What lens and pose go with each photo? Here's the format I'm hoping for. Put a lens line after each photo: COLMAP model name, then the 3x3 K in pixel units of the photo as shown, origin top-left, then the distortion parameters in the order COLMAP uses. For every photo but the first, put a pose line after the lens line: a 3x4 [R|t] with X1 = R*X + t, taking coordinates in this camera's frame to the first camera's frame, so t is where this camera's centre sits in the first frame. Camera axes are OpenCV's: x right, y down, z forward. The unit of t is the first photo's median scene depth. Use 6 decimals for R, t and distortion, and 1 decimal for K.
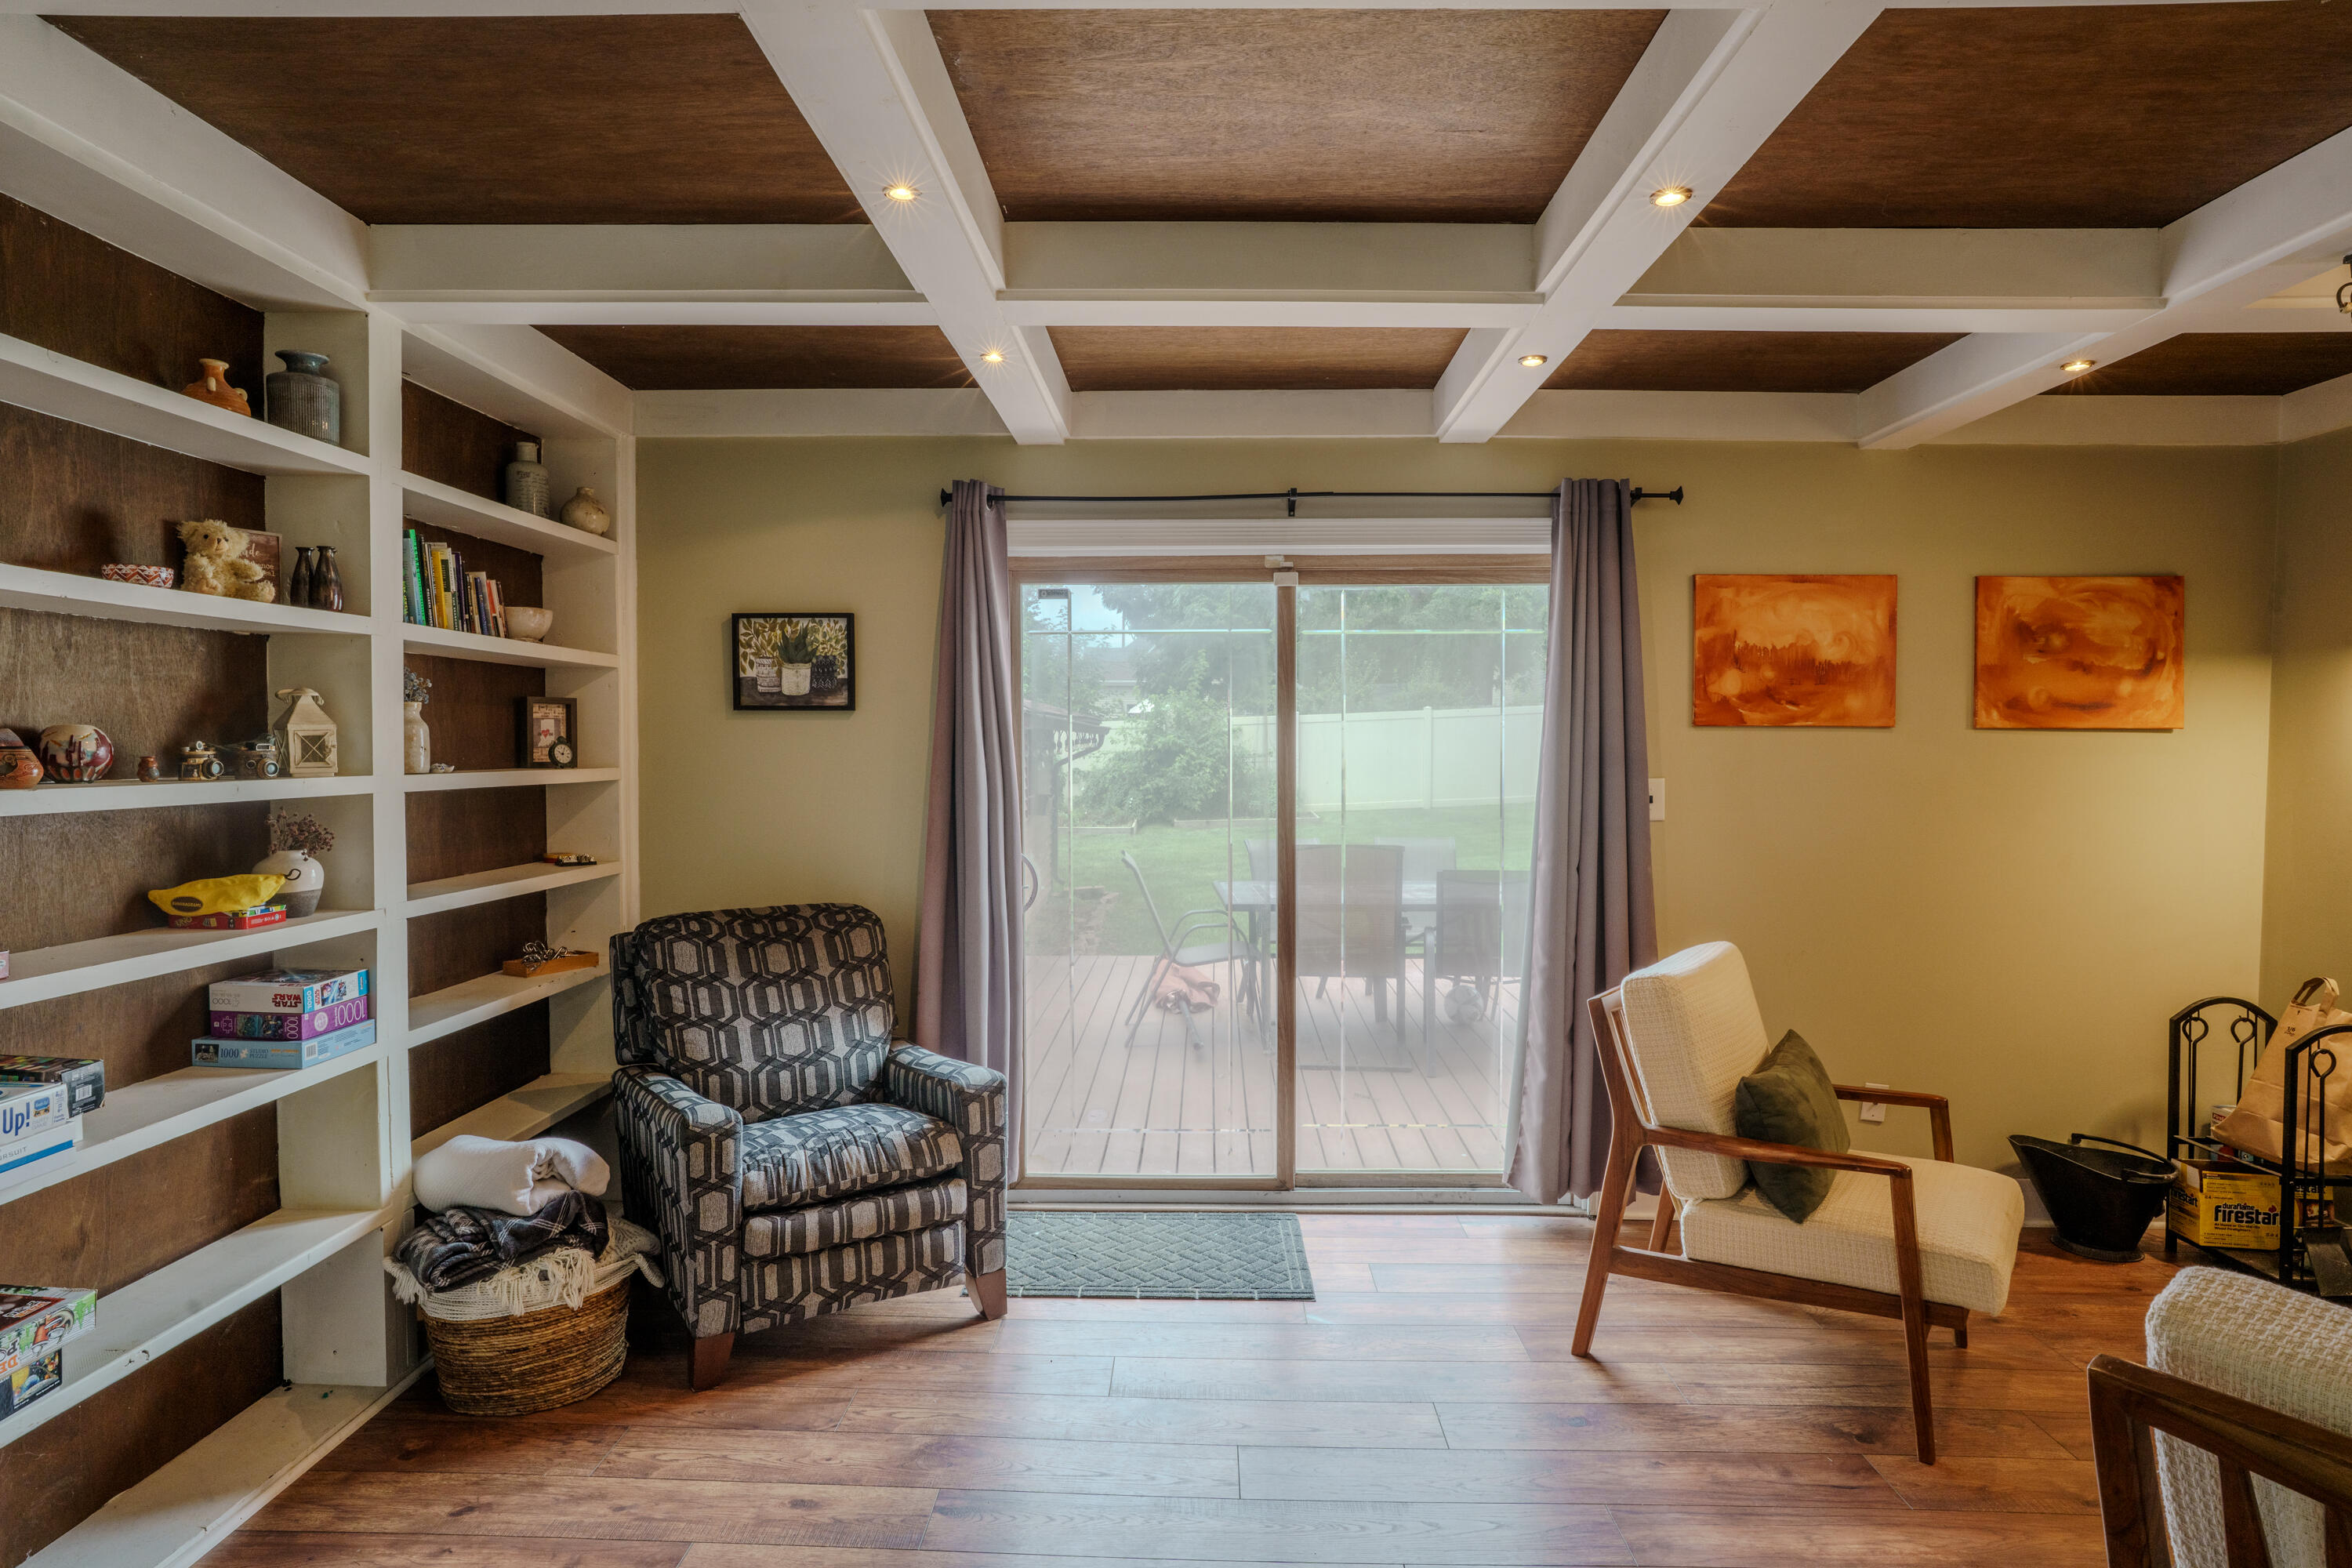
lens RADIAL K [[1342.7, 0, 1176.0], [0, 1342.7, 784.0], [0, 0, 1]] dist [-0.051106, 0.038735]
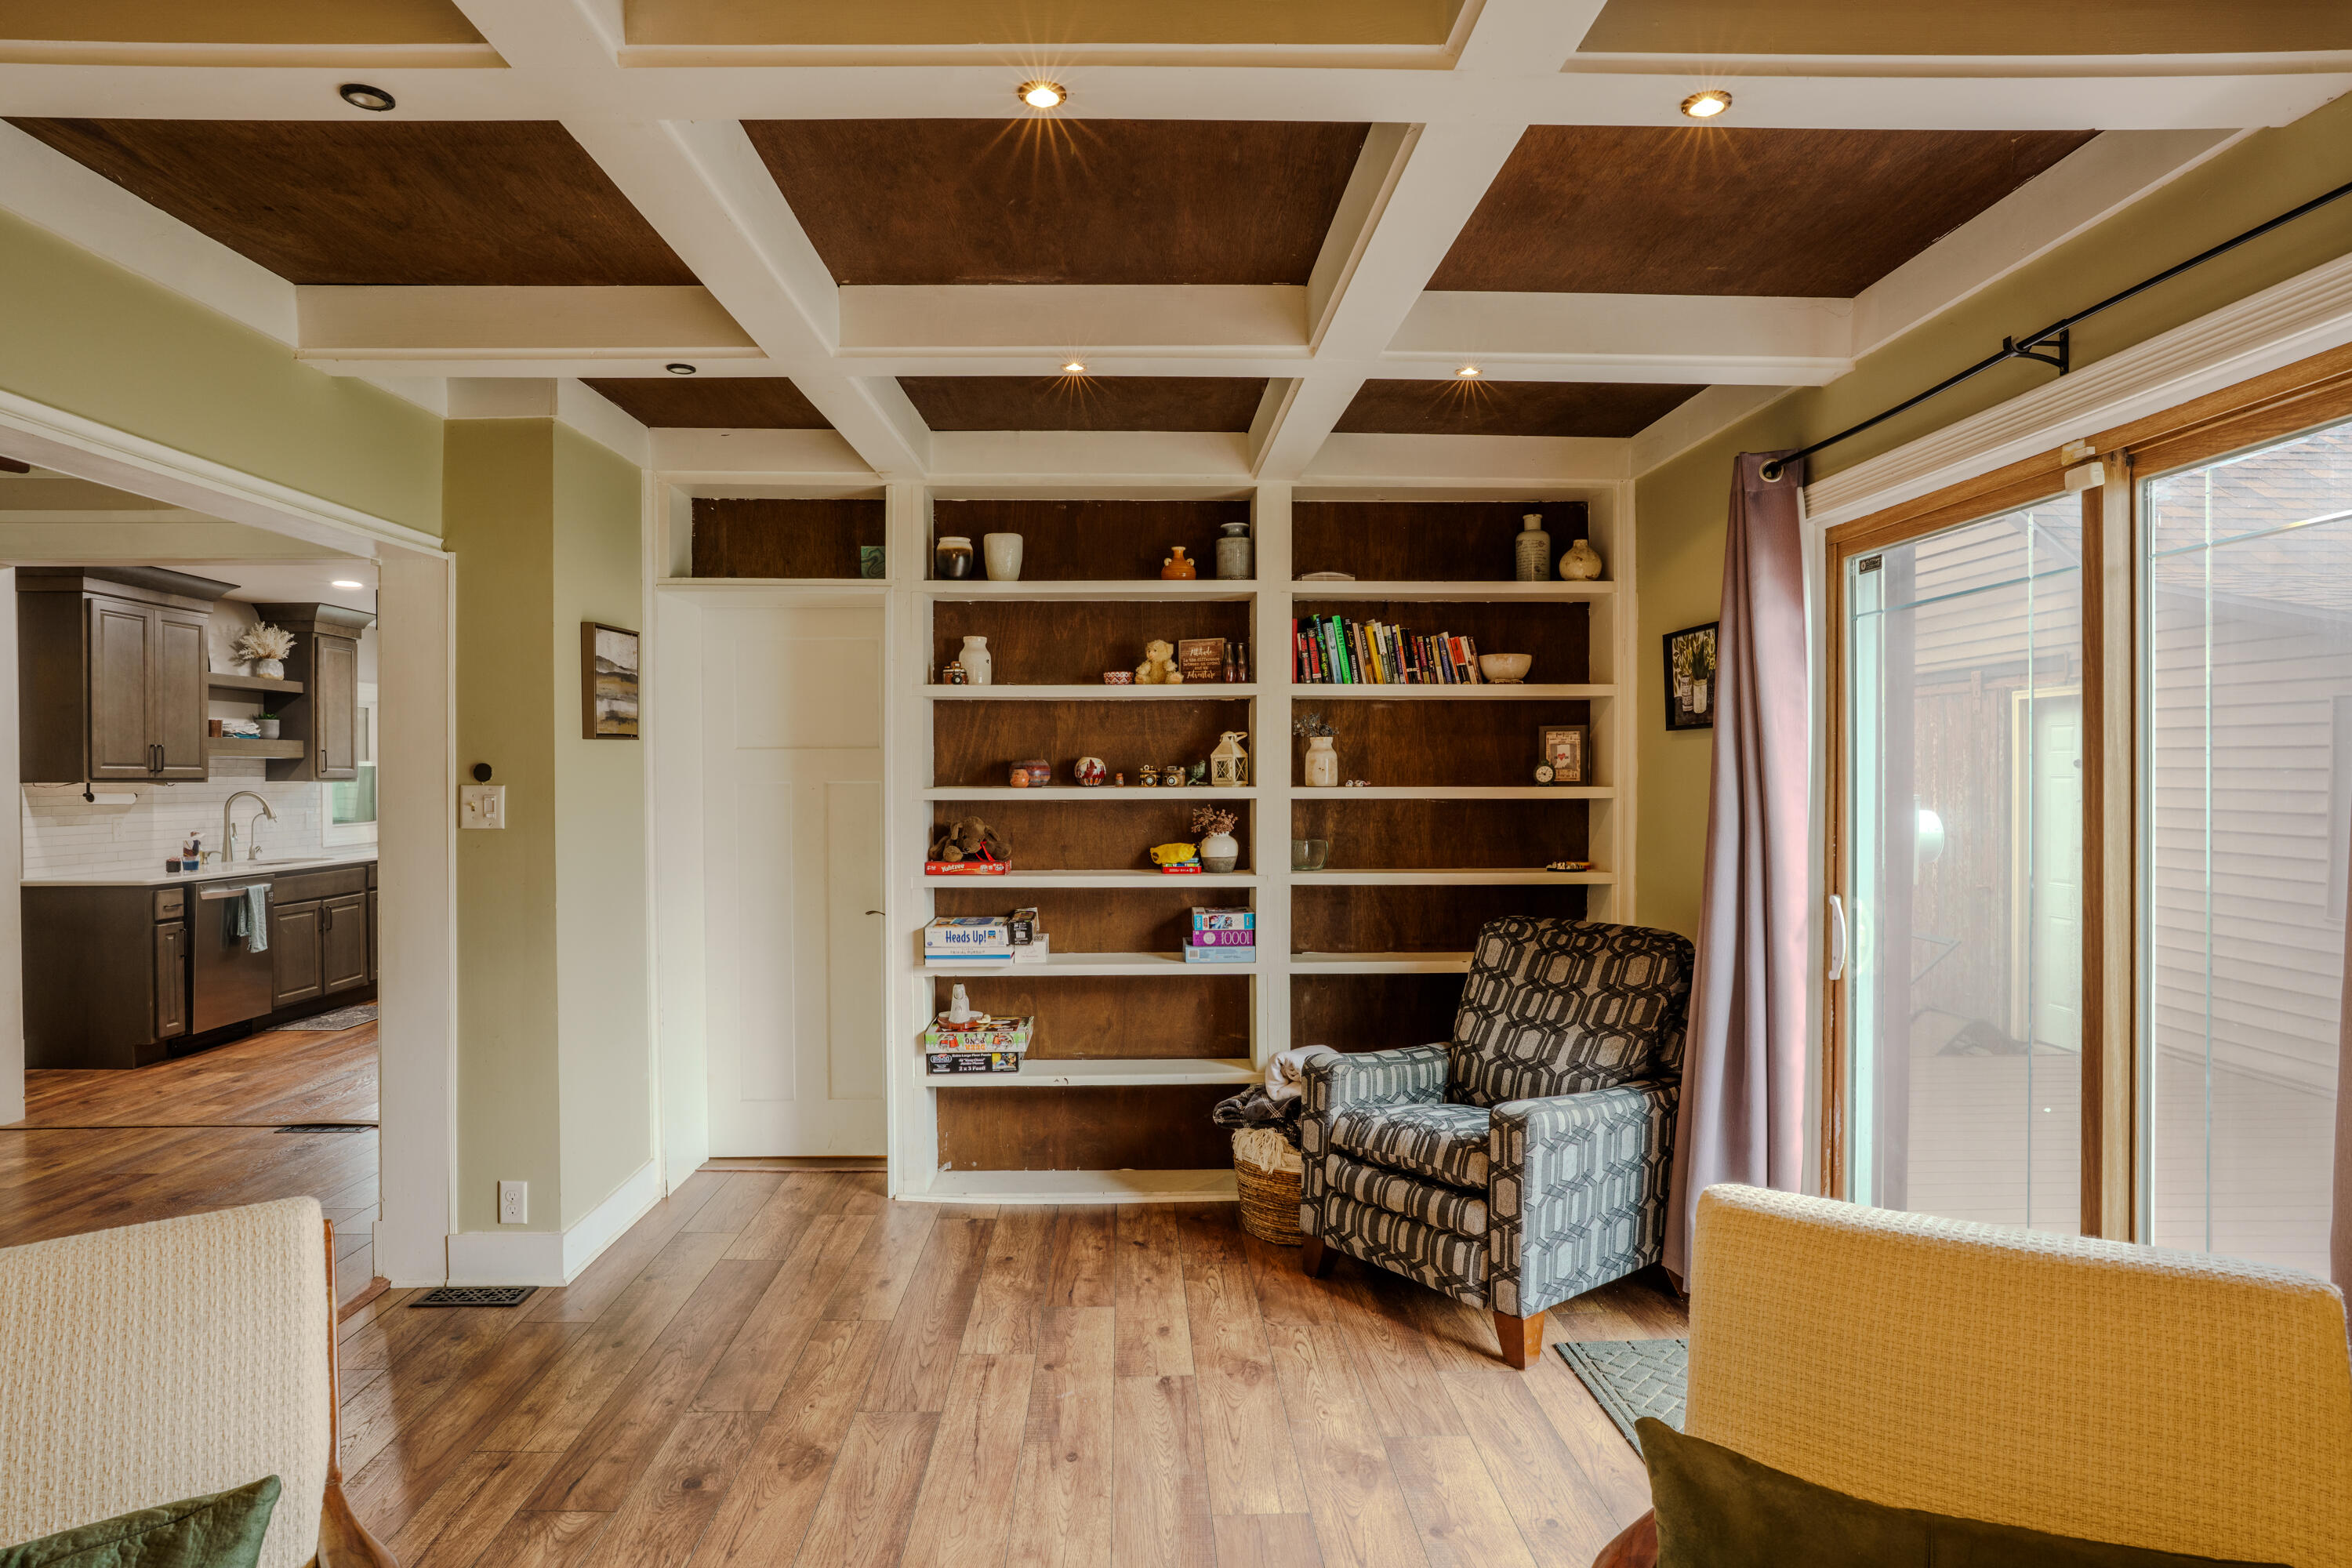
lens RADIAL K [[1353.5, 0, 1128.9], [0, 1353.5, 793.3], [0, 0, 1]] dist [-0.000592, 0.001542]
pose [[0.027347, 0.012053, -0.999553, 0.841978], [-0.026679, 0.999580, 0.011324, -0.011428], [0.999270, 0.026357, 0.027657, 0.711122]]
